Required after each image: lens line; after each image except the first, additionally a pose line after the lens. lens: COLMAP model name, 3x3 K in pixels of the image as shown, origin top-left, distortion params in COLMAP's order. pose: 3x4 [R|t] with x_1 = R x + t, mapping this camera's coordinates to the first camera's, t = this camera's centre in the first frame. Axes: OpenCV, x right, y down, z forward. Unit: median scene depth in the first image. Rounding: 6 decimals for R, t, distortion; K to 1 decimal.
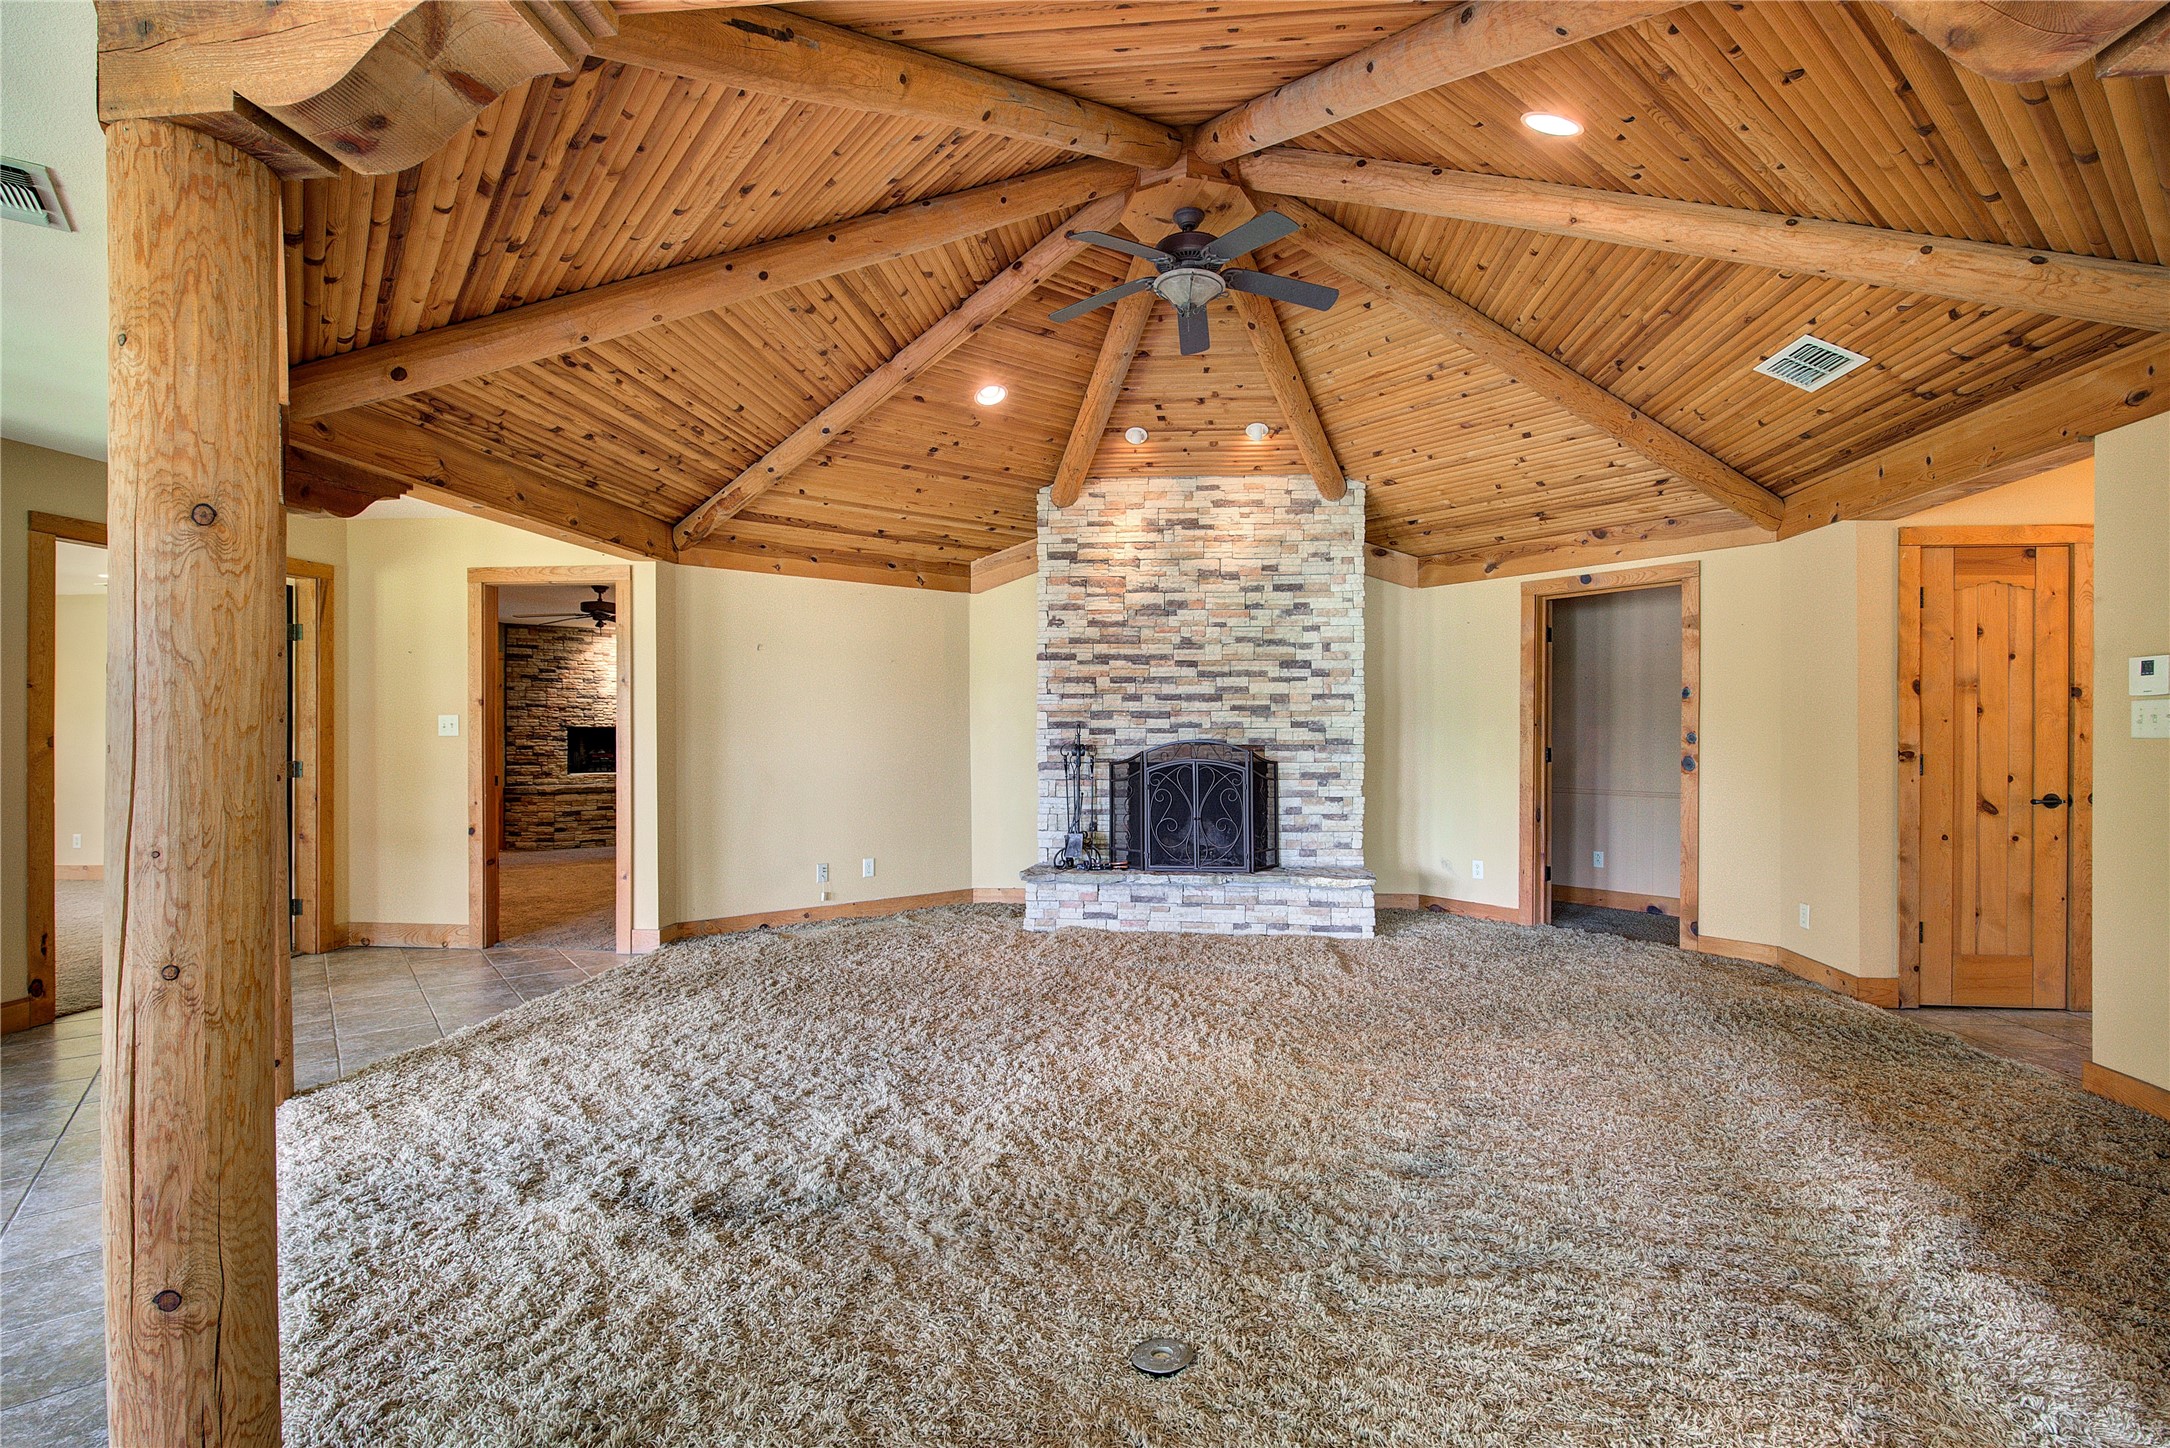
lens RADIAL K [[986.5, 0, 1093.4], [0, 986.5, 734.4], [0, 0, 1]] dist [-0.002020, 0.001472]
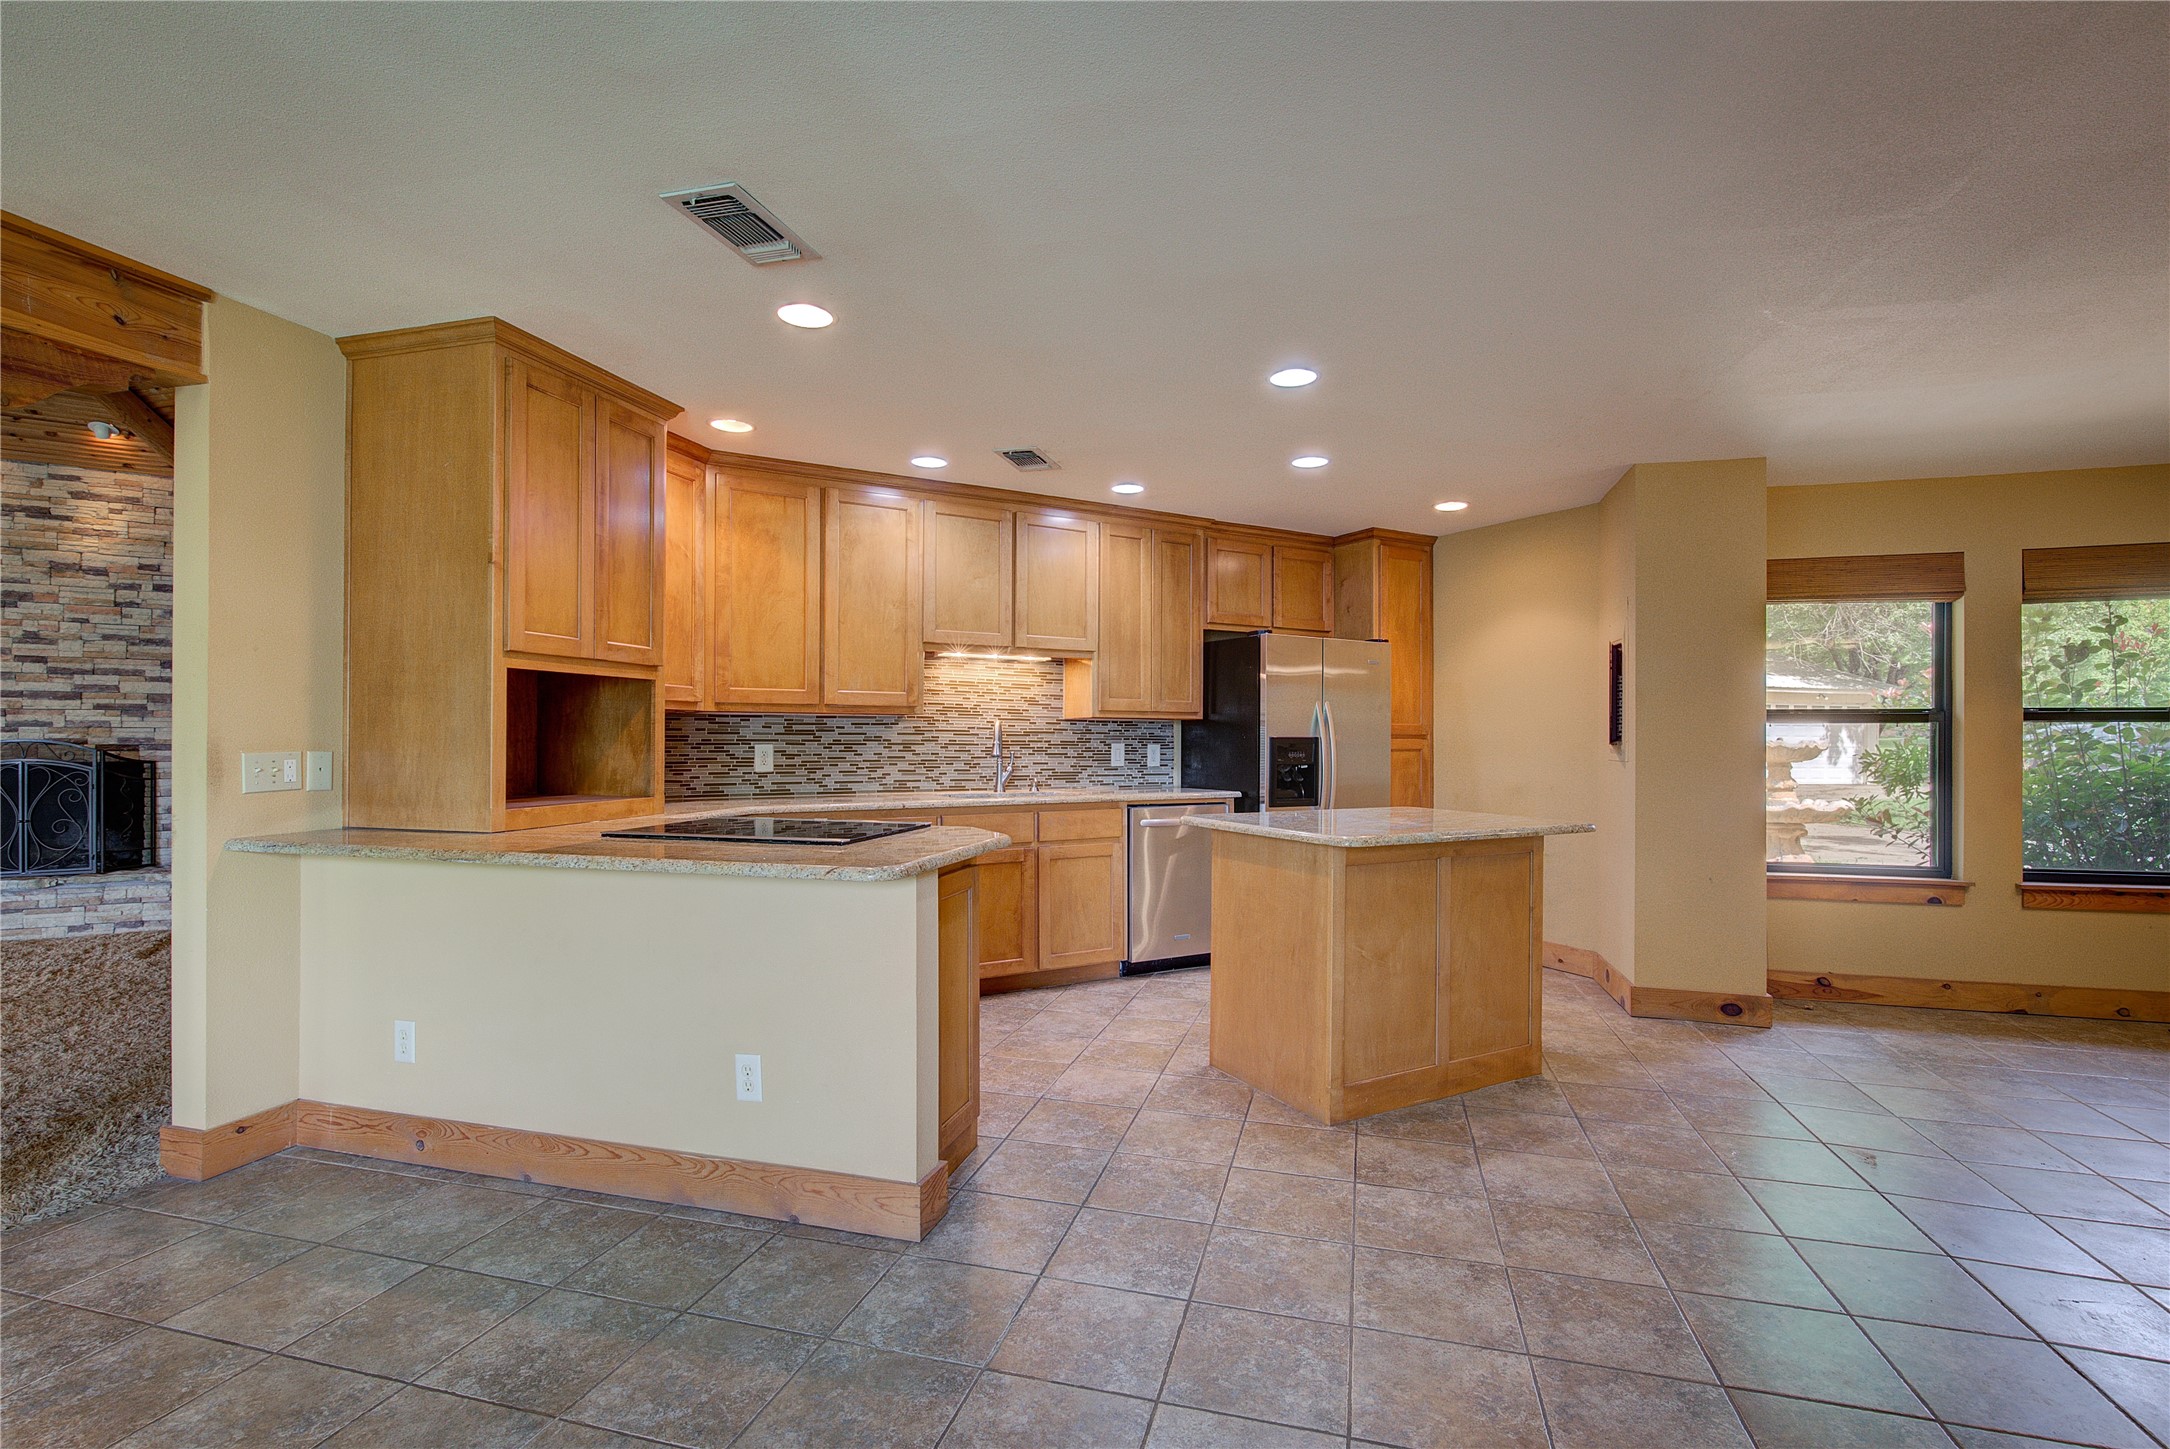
lens RADIAL K [[986.5, 0, 1093.4], [0, 986.5, 734.9], [0, 0, 1]] dist [-0.002020, 0.001472]
pose [[0.815459, 0.005164, 0.578792, 0.382349], [-0.002377, 0.999982, -0.005574, 0.004230], [-0.578810, 0.003170, 0.815456, -0.368162]]
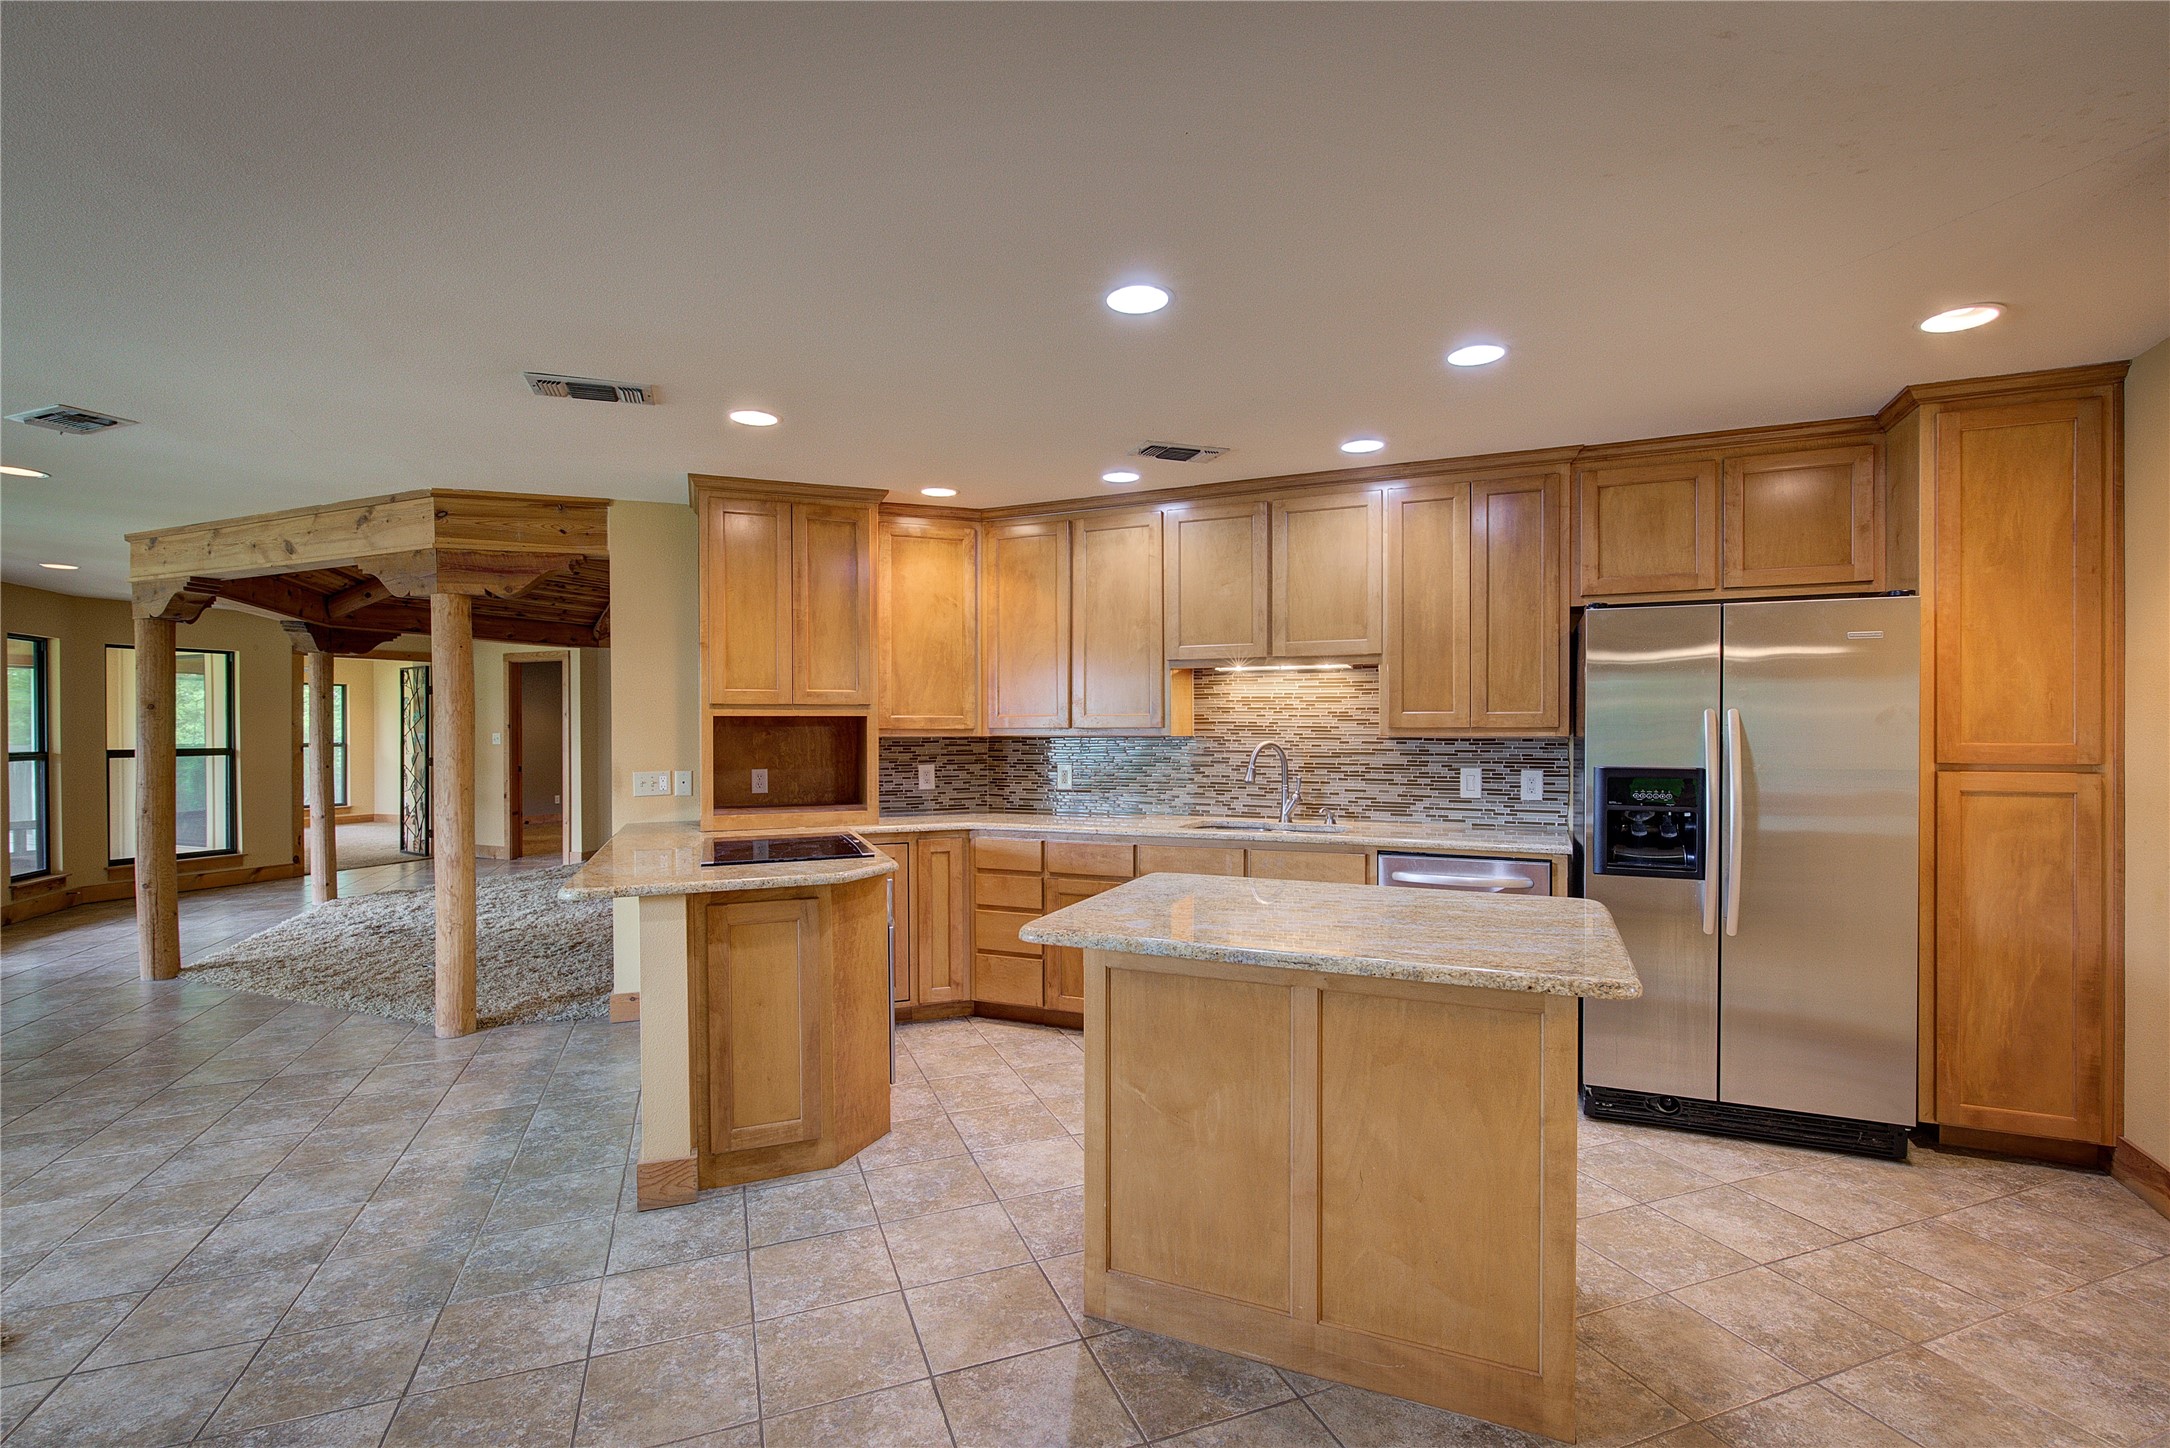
lens RADIAL K [[986.5, 0, 1093.4], [0, 986.5, 734.4], [0, 0, 1]] dist [-0.002020, 0.001472]
pose [[0.951865, -0.001177, -0.306514, 0.886061], [0.002215, 0.999993, 0.003039, -0.019274], [0.306509, -0.003572, 0.951861, -0.379263]]
